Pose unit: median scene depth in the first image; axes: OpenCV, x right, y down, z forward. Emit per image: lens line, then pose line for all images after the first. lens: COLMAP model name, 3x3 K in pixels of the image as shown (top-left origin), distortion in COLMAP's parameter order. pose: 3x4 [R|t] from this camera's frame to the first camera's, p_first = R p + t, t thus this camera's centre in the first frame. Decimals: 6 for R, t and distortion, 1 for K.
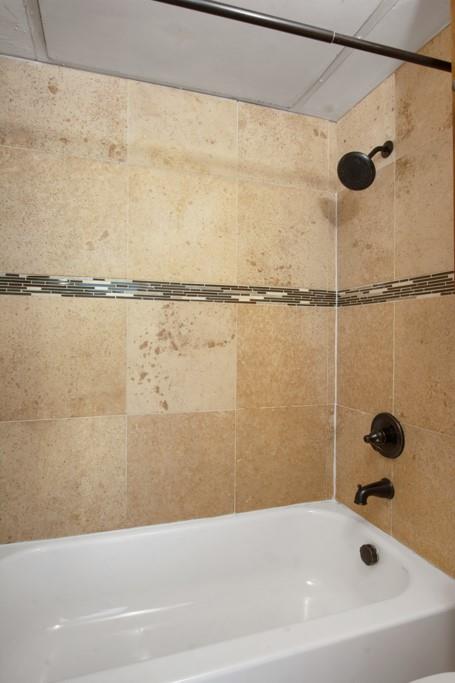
lens RADIAL K [[393.2, 0, 225.2], [0, 393.2, 338.8], [0, 0, 1]] dist [-0.002850, 0.000438]
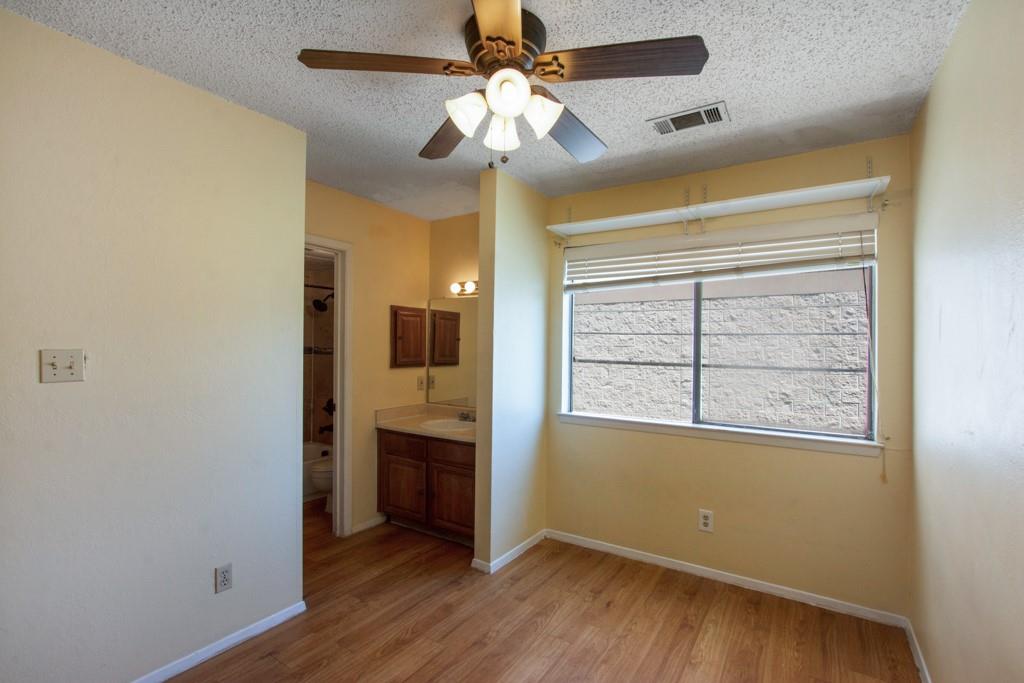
lens RADIAL K [[450.8, 0, 521.6], [0, 450.8, 342.2], [0, 0, 1]] dist [-0.024675, 0.000959]
pose [[0.780398, 0.007309, 0.625241, -0.449388], [0.003259, 0.999871, -0.015756, -0.126094], [-0.625275, 0.014334, 0.780273, -2.022926]]
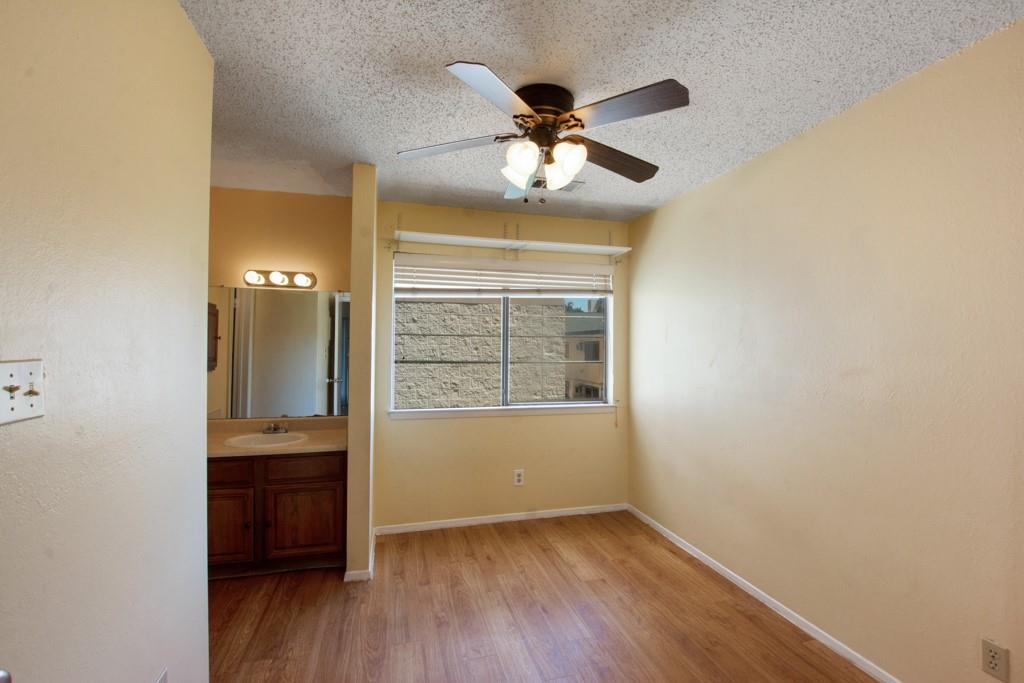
lens RADIAL K [[450.8, 0, 516.6], [0, 450.8, 342.7], [0, 0, 1]] dist [-0.024675, 0.000959]
pose [[0.059904, 0.003865, 0.998197, -1.101493], [0.006983, 0.999966, -0.004291, -0.143509], [-0.998180, 0.007227, 0.059875, -1.257750]]
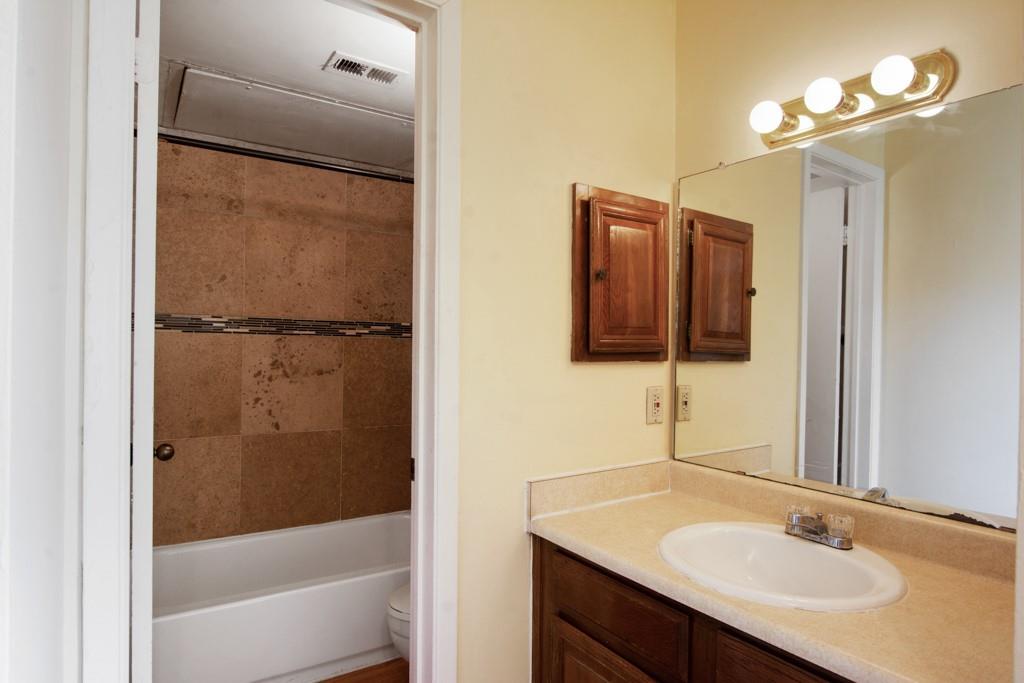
lens RADIAL K [[589.5, 0, 515.2], [0, 589.5, 339.9], [0, 0, 1]] dist [-0.002850, 0.000438]
pose [[0.966033, 0.009127, 0.258258, 0.073524], [-0.004235, 0.999801, -0.019492, -0.052236], [-0.258384, 0.017736, 0.965879, -0.850908]]
